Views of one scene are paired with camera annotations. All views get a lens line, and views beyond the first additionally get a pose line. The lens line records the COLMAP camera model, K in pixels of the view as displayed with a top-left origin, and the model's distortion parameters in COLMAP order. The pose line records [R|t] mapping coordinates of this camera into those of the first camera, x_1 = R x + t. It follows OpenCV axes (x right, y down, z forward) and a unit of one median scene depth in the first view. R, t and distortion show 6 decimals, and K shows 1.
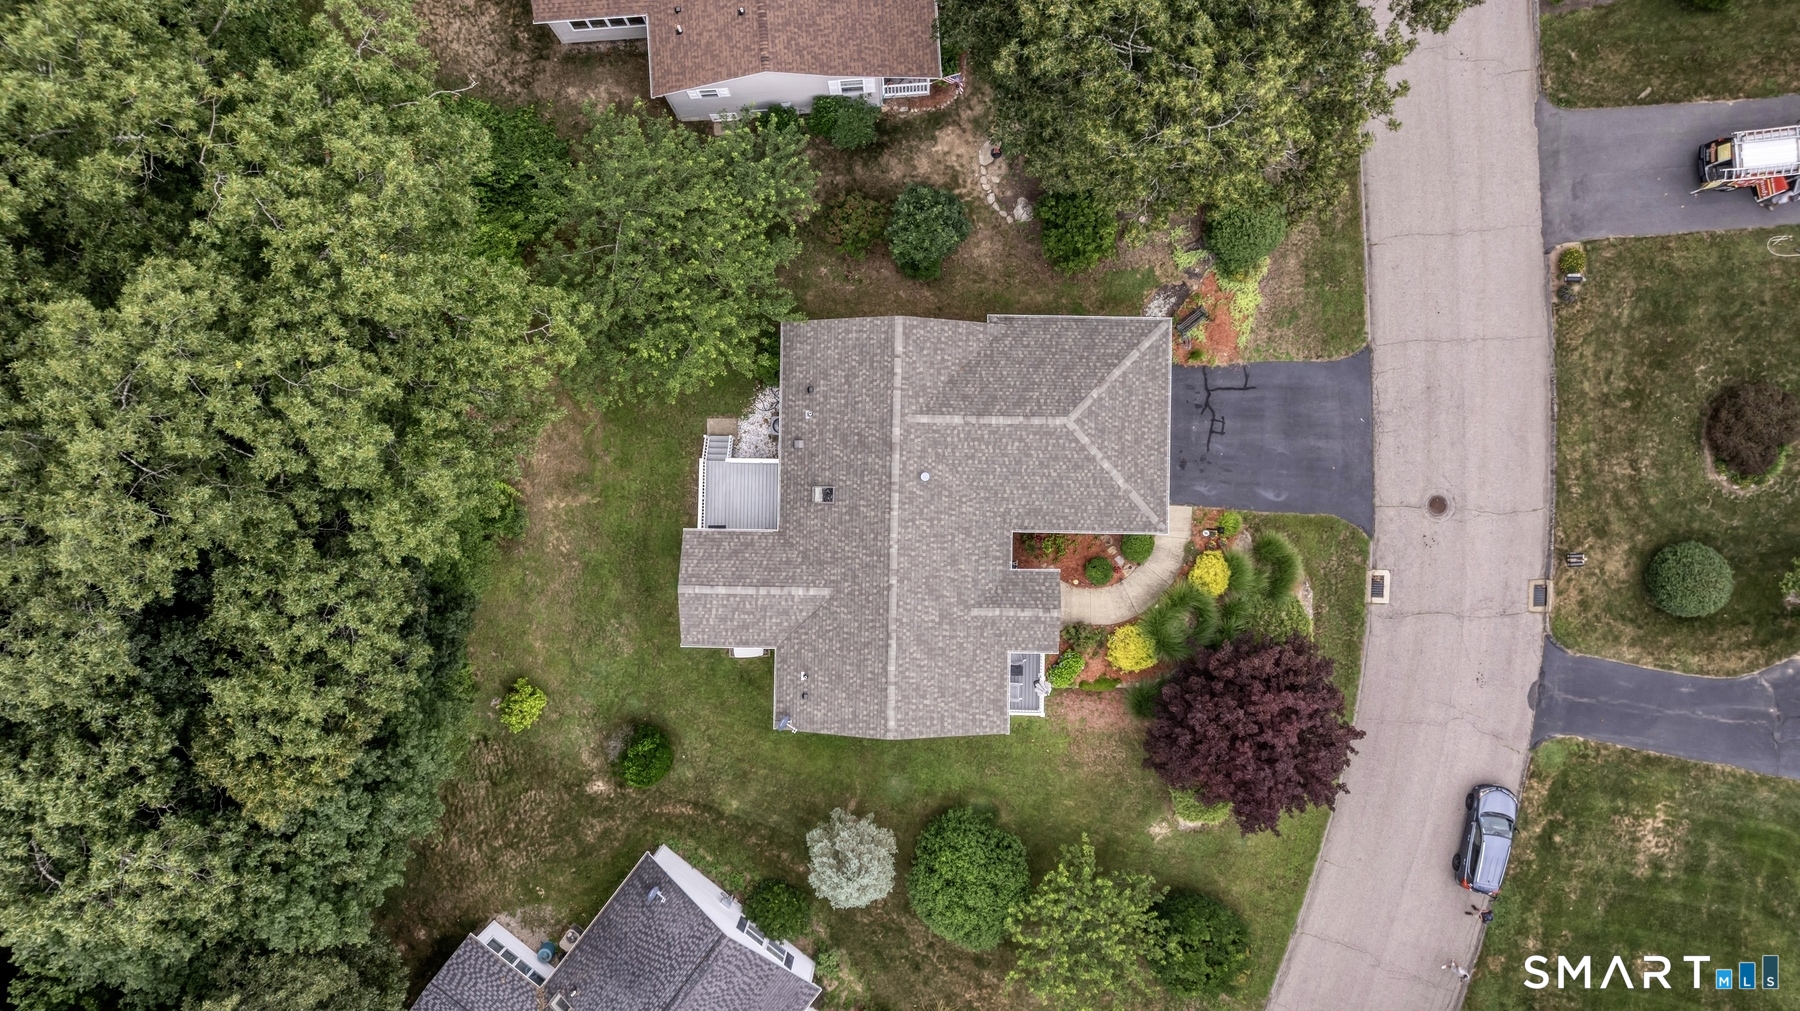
lens RADIAL K [[1237.2, 0, 900.0], [0, 1237.2, 505.5], [0, 0, 1]] dist [-0.094960, 0.095879]
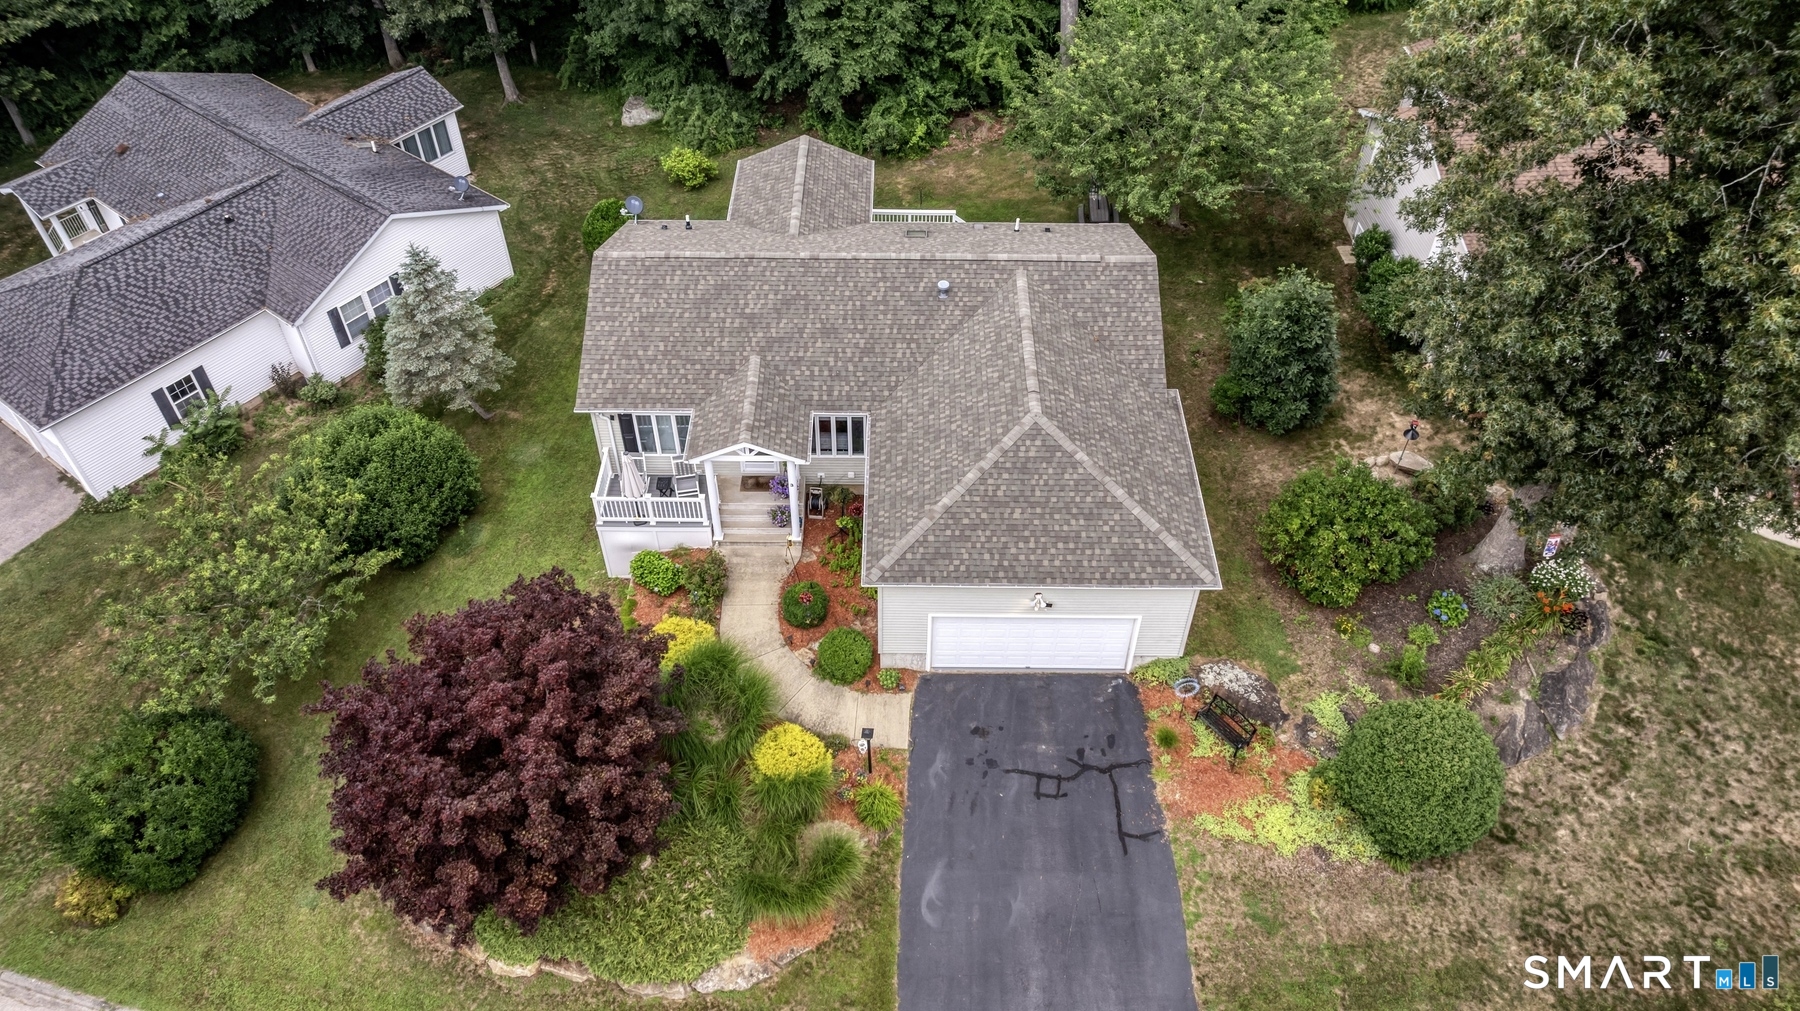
lens RADIAL K [[1237.2, 0, 900.0], [0, 1237.2, 505.5], [0, 0, 1]] dist [-0.094960, 0.095879]
pose [[0.007696, 0.732665, -0.680546, 0.556165], [-0.999955, 0.009427, -0.001159, 0.004300], [0.005566, 0.680524, 0.732704, 0.498481]]
